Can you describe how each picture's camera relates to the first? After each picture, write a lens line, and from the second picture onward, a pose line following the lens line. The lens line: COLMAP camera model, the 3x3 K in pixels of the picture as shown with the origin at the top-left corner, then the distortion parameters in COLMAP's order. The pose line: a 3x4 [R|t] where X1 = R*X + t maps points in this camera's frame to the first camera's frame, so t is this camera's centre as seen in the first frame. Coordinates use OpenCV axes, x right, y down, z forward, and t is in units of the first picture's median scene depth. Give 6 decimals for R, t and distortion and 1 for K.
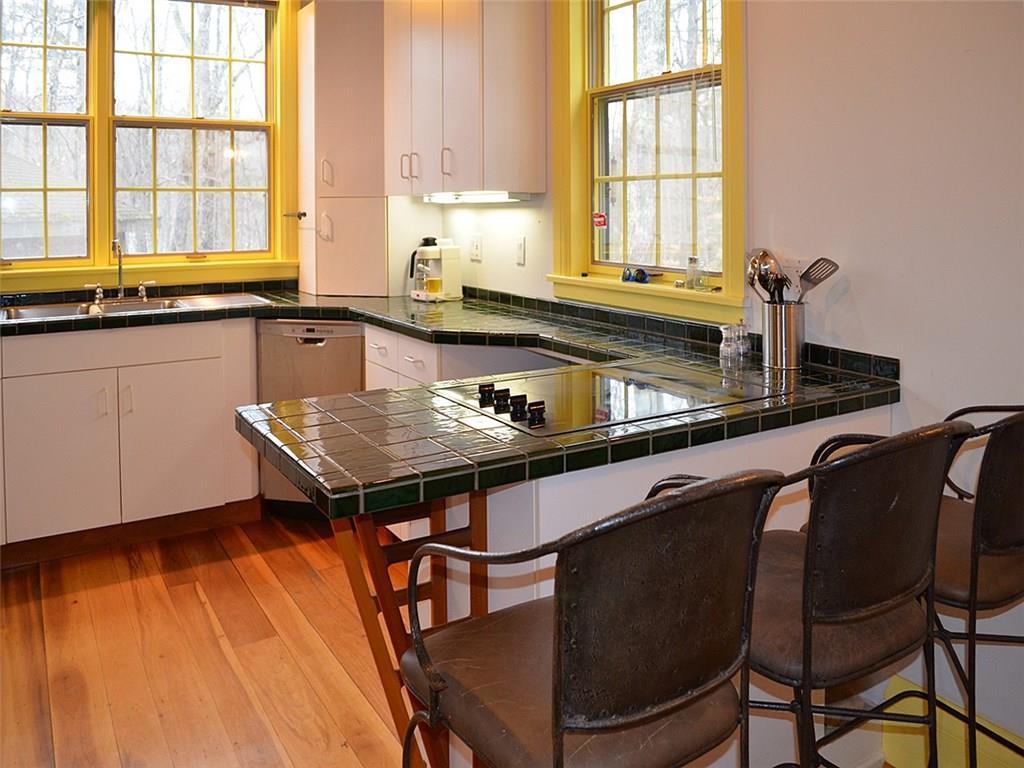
lens RADIAL K [[873.4, 0, 512.0], [0, 873.4, 384.0], [0, 0, 1]] dist [-0.014251, -0.015137]
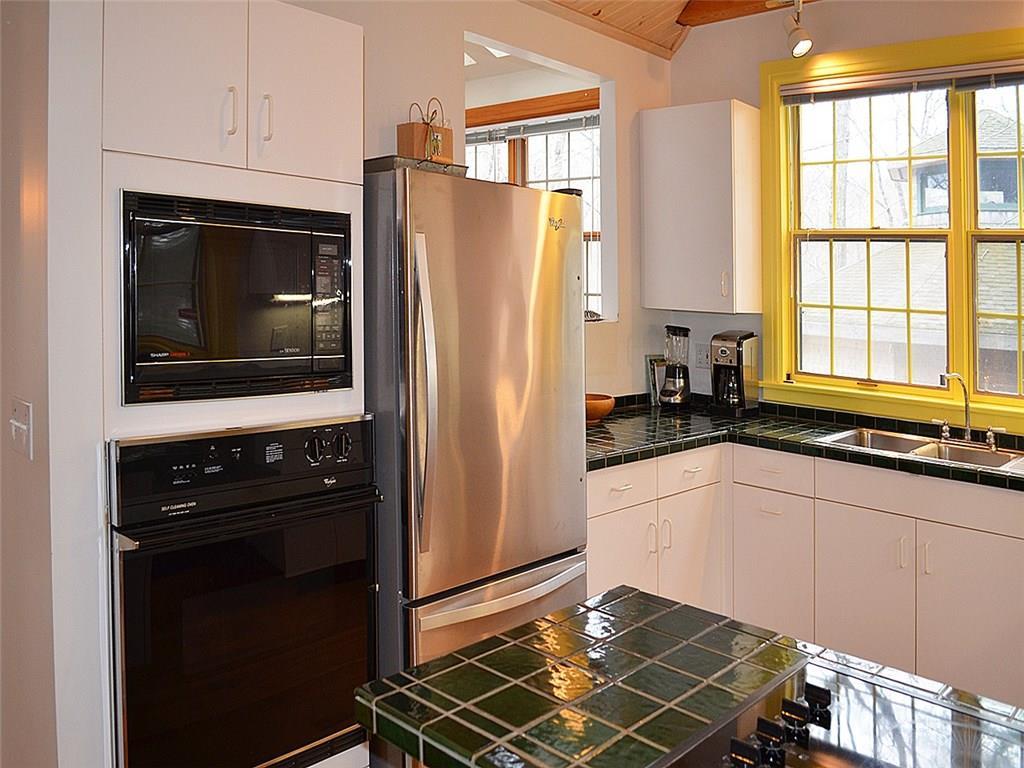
lens RADIAL K [[873.4, 0, 512.0], [0, 873.4, 384.0], [0, 0, 1]] dist [-0.014251, -0.015137]
pose [[0.252664, 0.120041, -0.960079, 0.263327], [-0.259103, 0.964427, 0.052396, -0.089431], [0.932216, 0.235521, 0.274779, 0.378764]]
